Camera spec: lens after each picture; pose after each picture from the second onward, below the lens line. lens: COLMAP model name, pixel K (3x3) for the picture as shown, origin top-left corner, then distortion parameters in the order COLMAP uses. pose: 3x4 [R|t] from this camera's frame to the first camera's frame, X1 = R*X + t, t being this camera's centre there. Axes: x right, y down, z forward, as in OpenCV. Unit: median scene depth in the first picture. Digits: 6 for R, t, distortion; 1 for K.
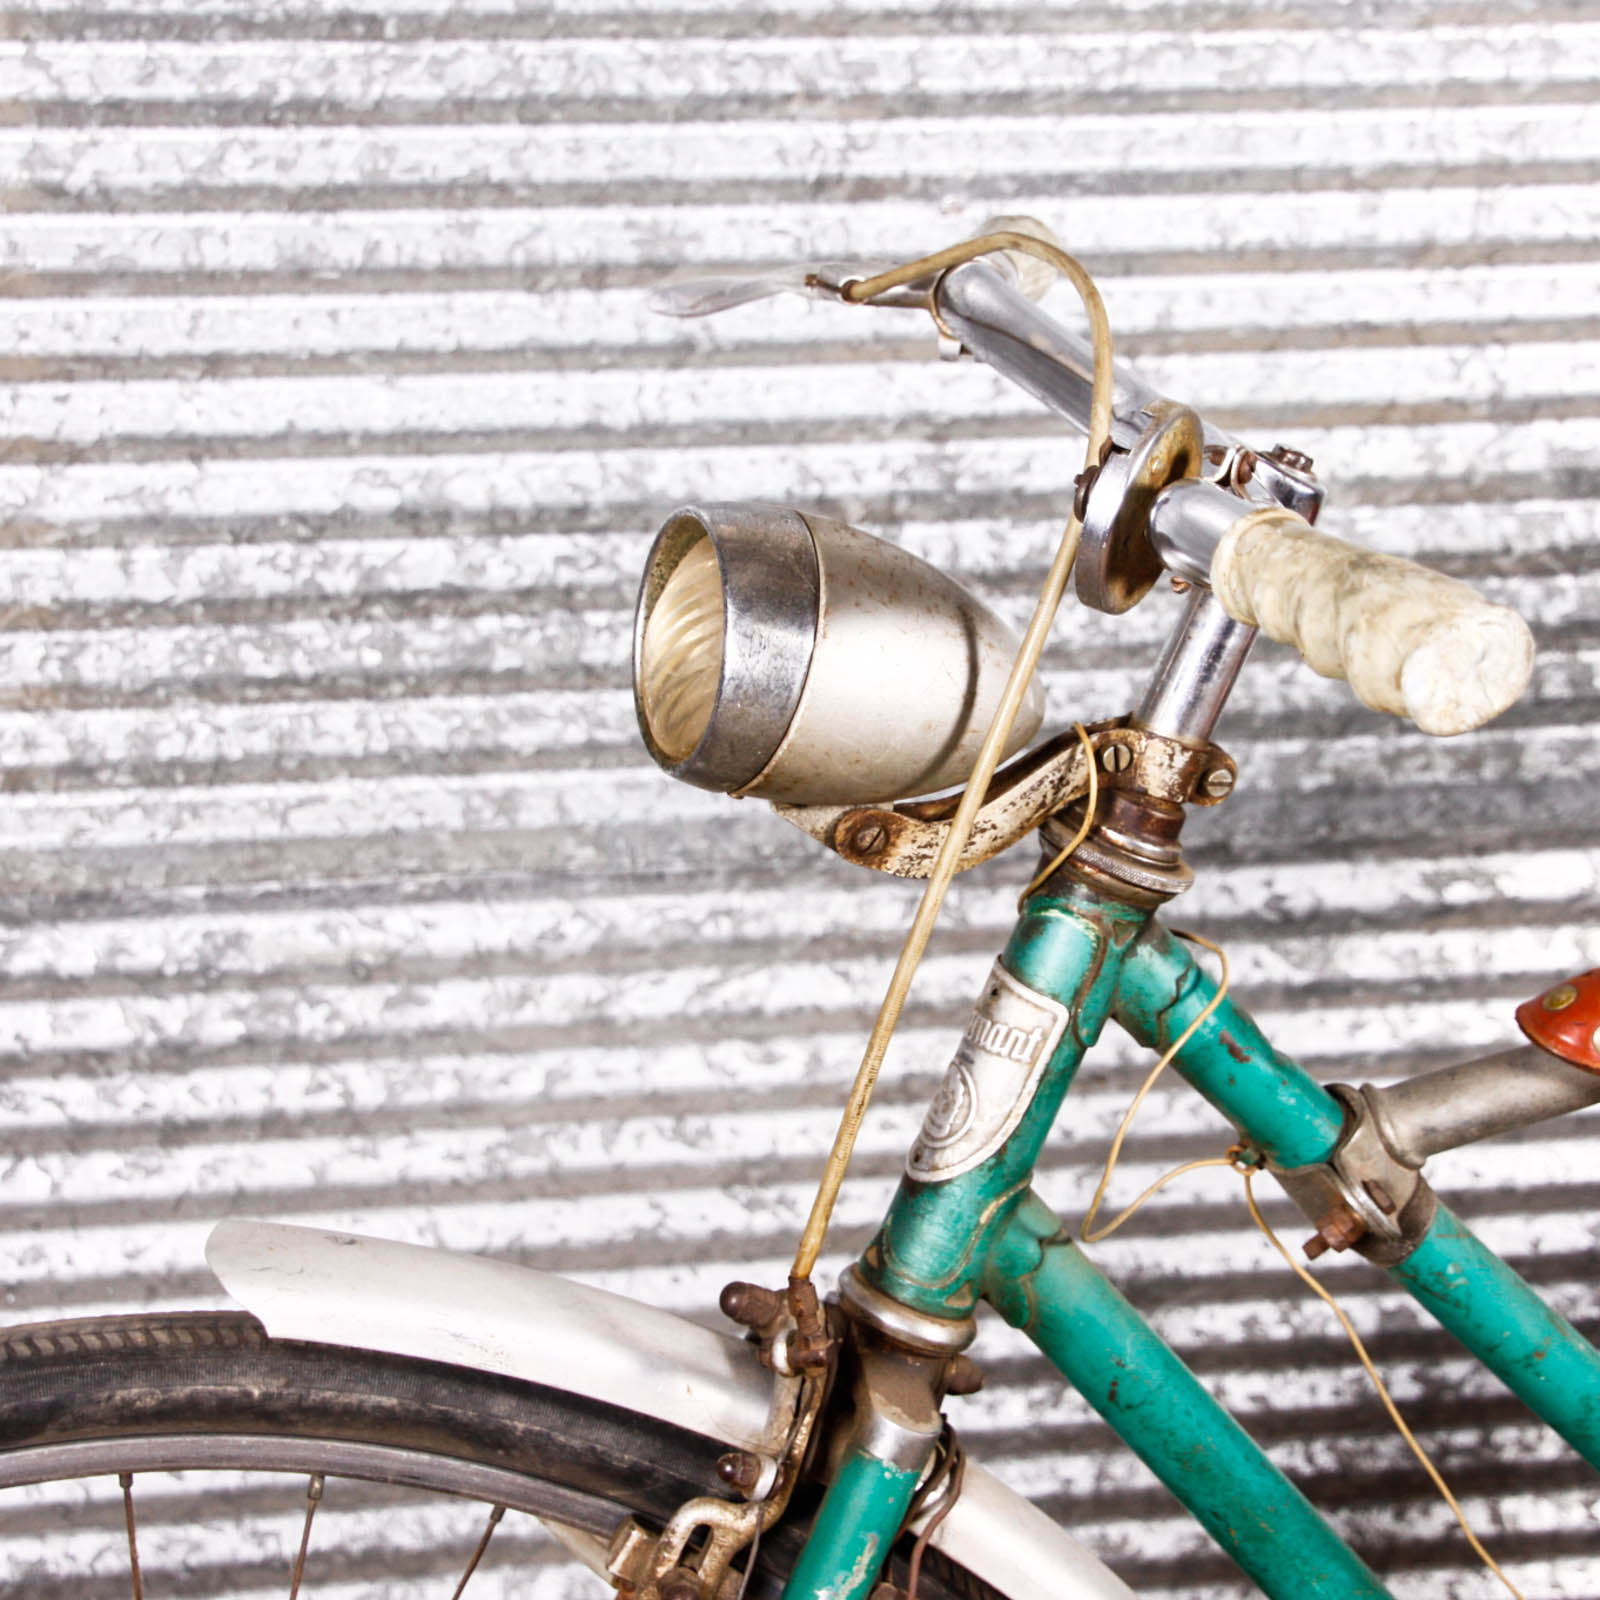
lens RADIAL K [[4576.9, 0, 814.1], [0, 4576.9, 763.9], [0, 0, 1]] dist [0.232841, 0.000000]
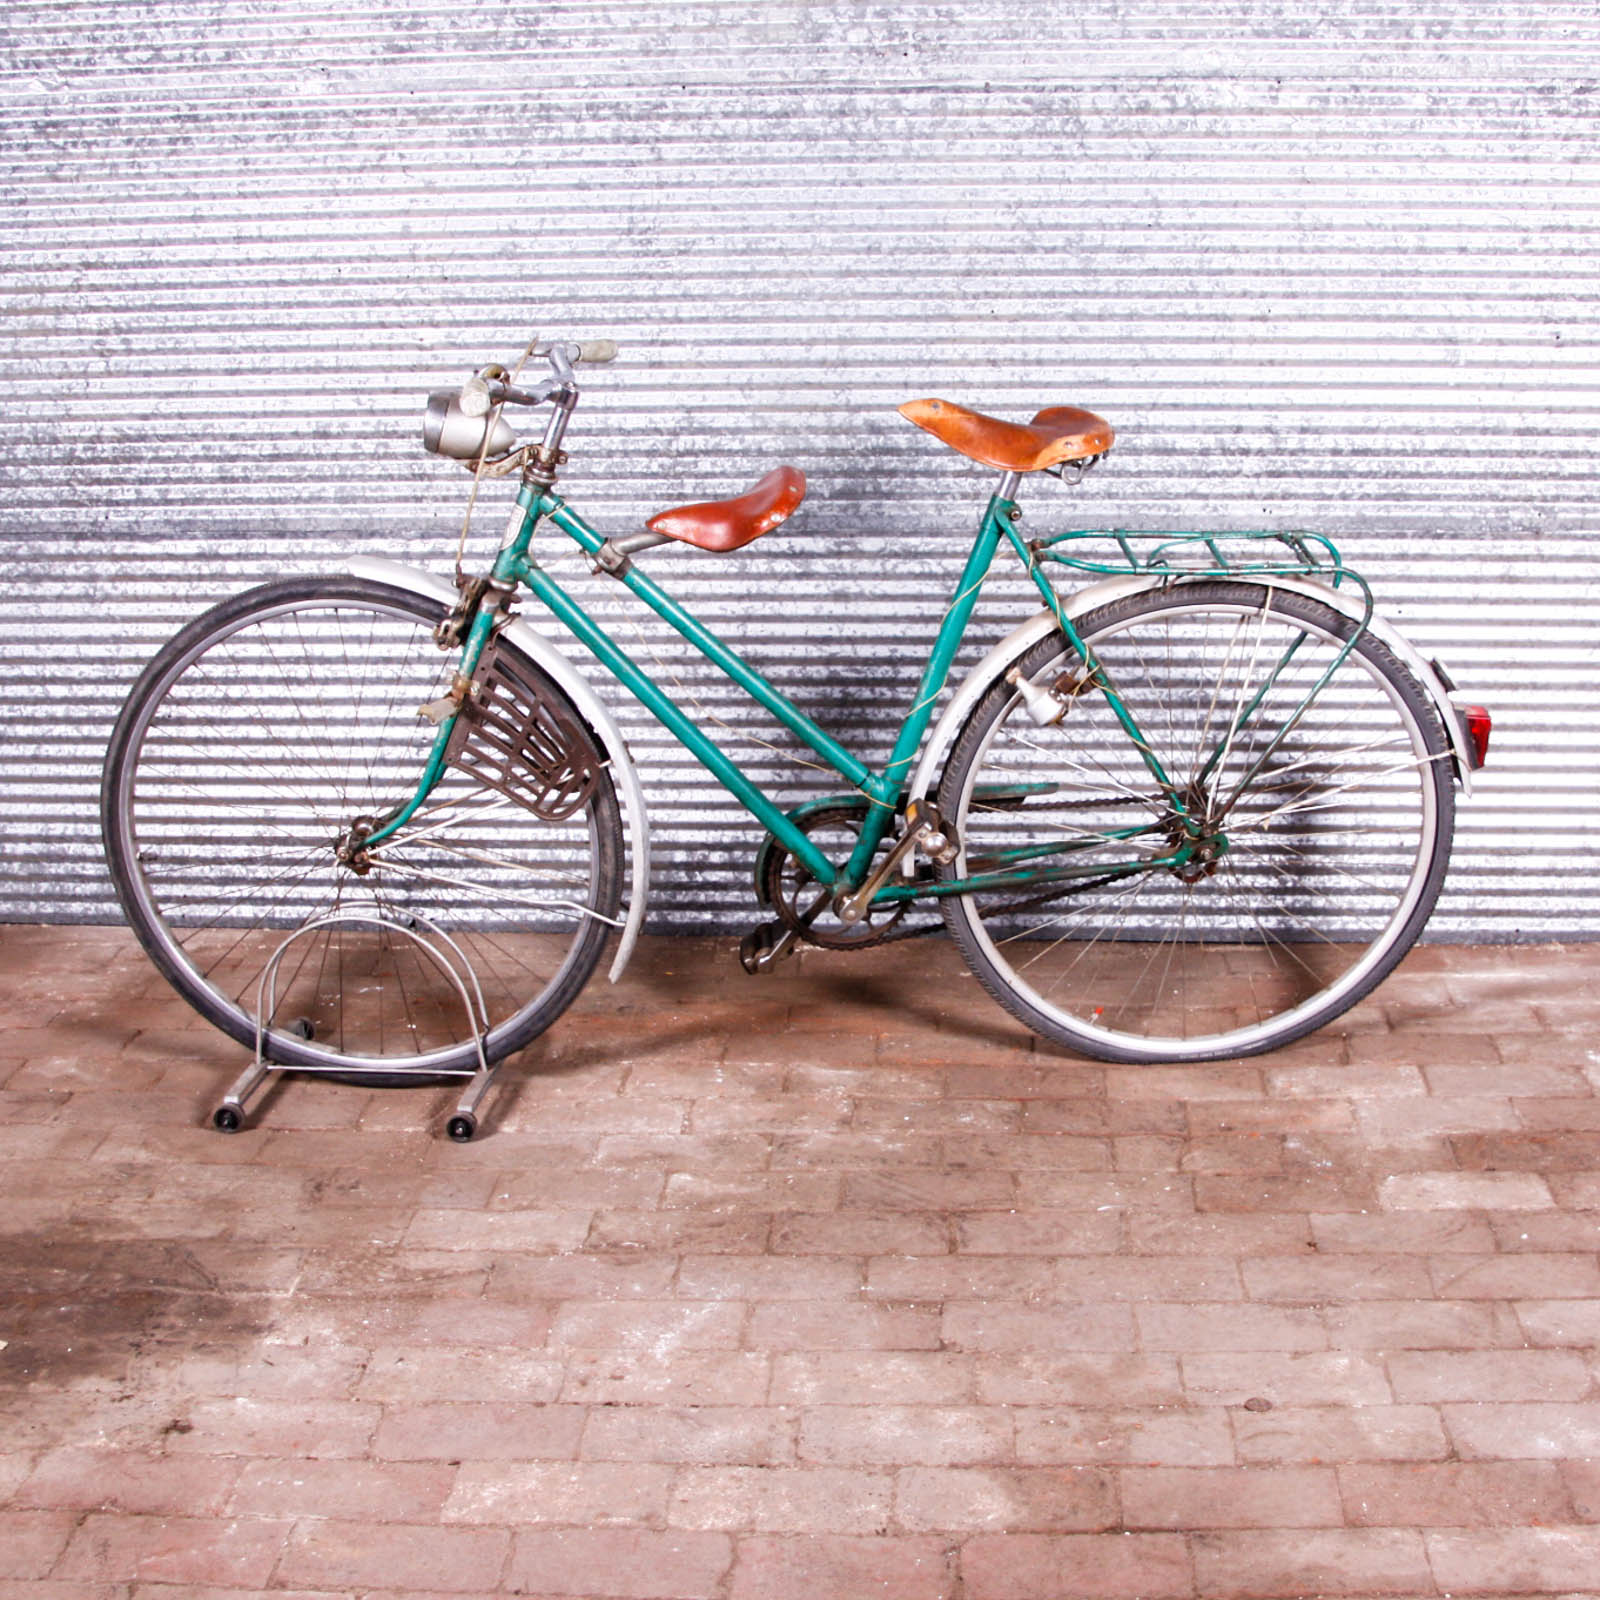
lens RADIAL K [[2195.1, 0, 868.6], [0, 2195.1, 785.5], [0, 0, 1]] dist [-0.154261, 0.000000]
pose [[0.962737, 0.057252, -0.264308, 0.635334], [-0.048528, 0.998044, 0.039423, 0.148065], [0.266048, -0.025127, 0.963632, -0.628910]]
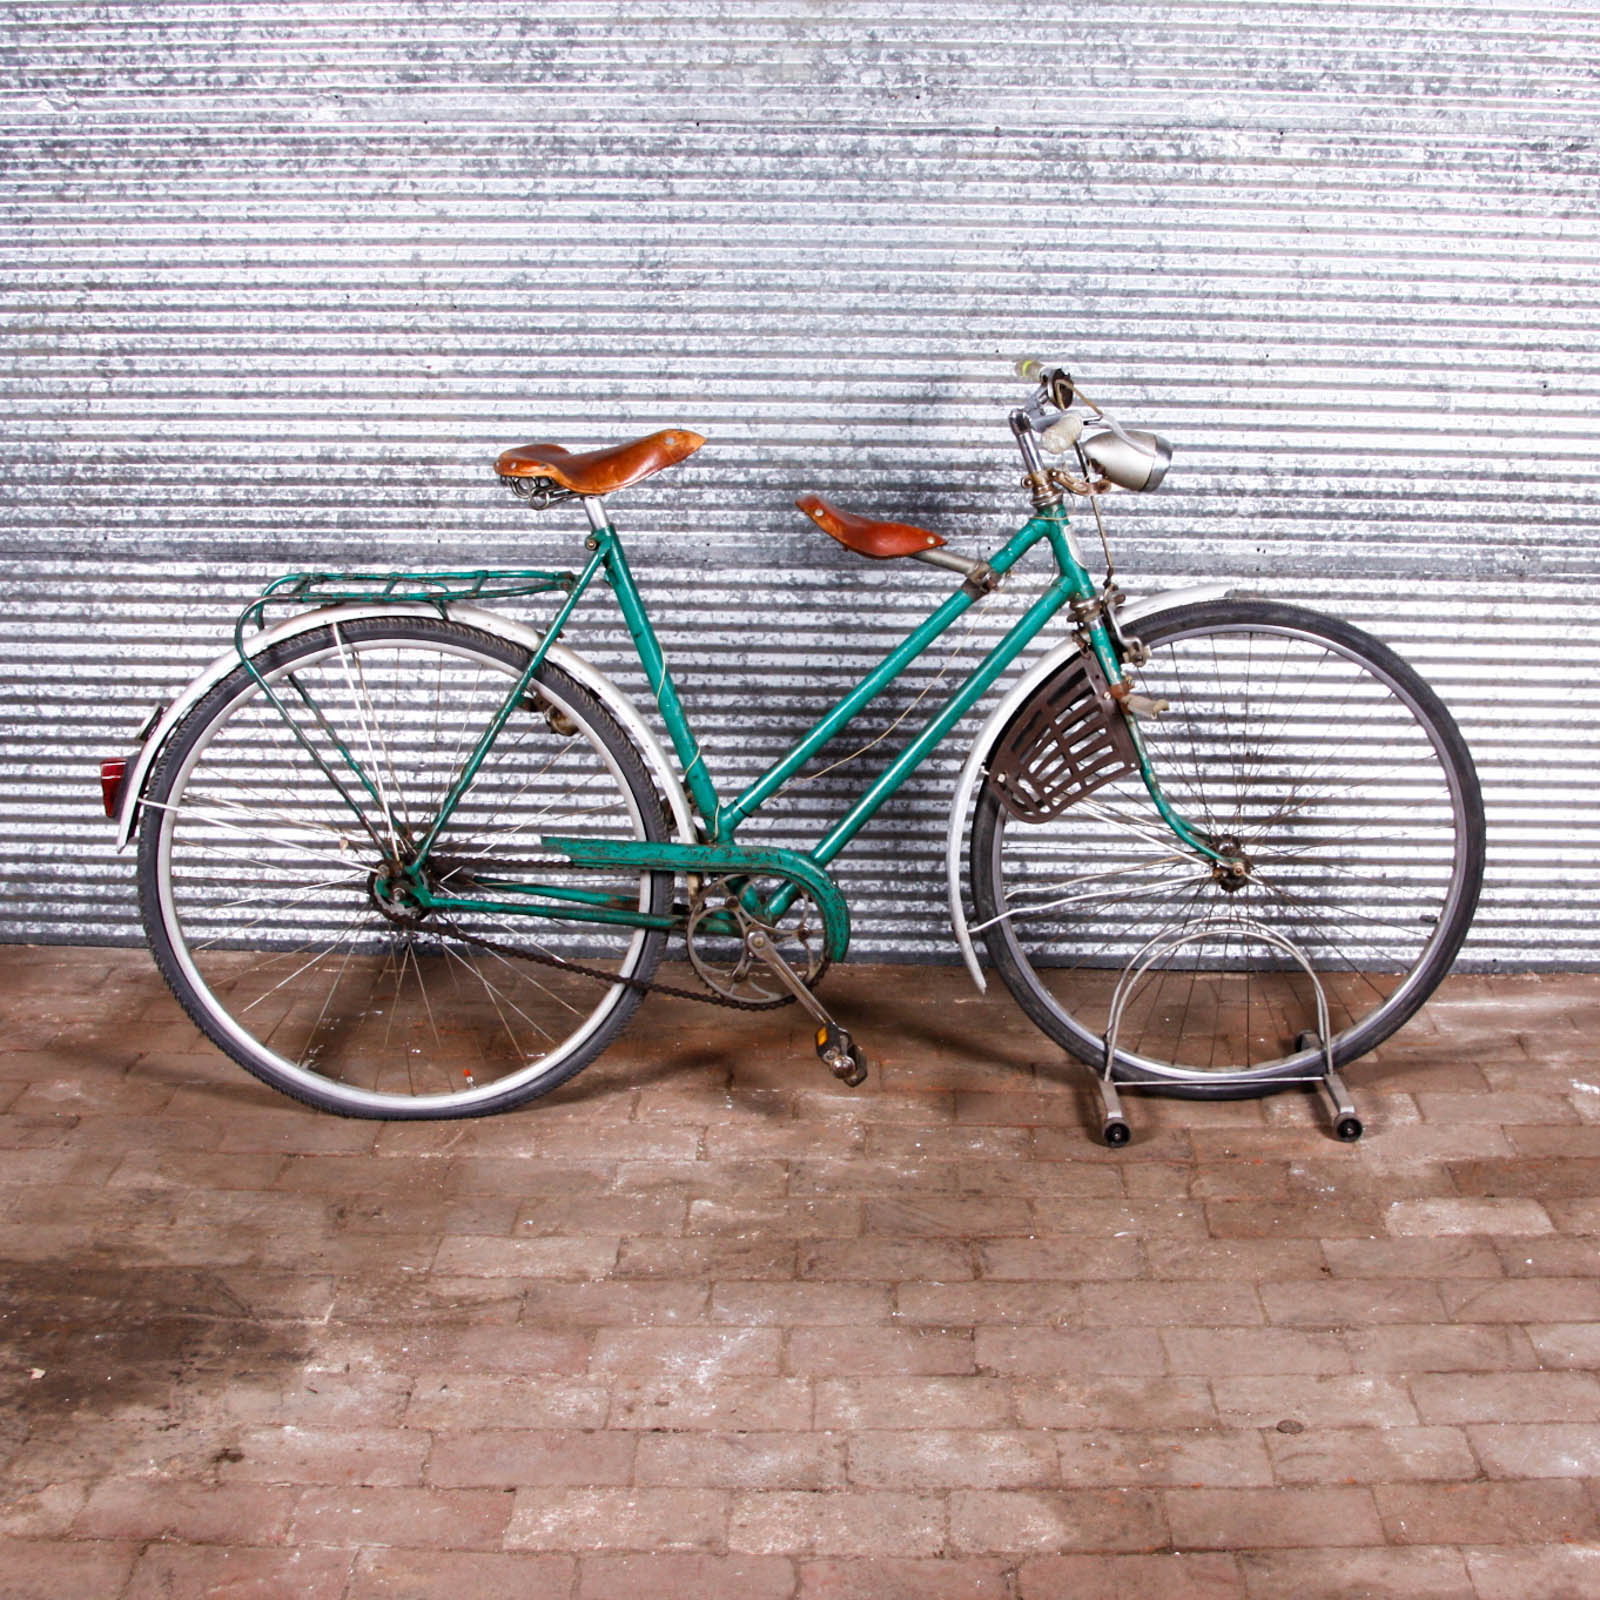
lens RADIAL K [[2195.1, 0, 864.9], [0, 2195.1, 774.4], [0, 0, 1]] dist [-0.154261, 0.000000]
pose [[0.973657, 0.064076, -0.218831, 0.557686], [-0.059767, 0.997867, 0.026262, 0.137912], [0.220047, -0.012492, 0.975409, -0.674343]]
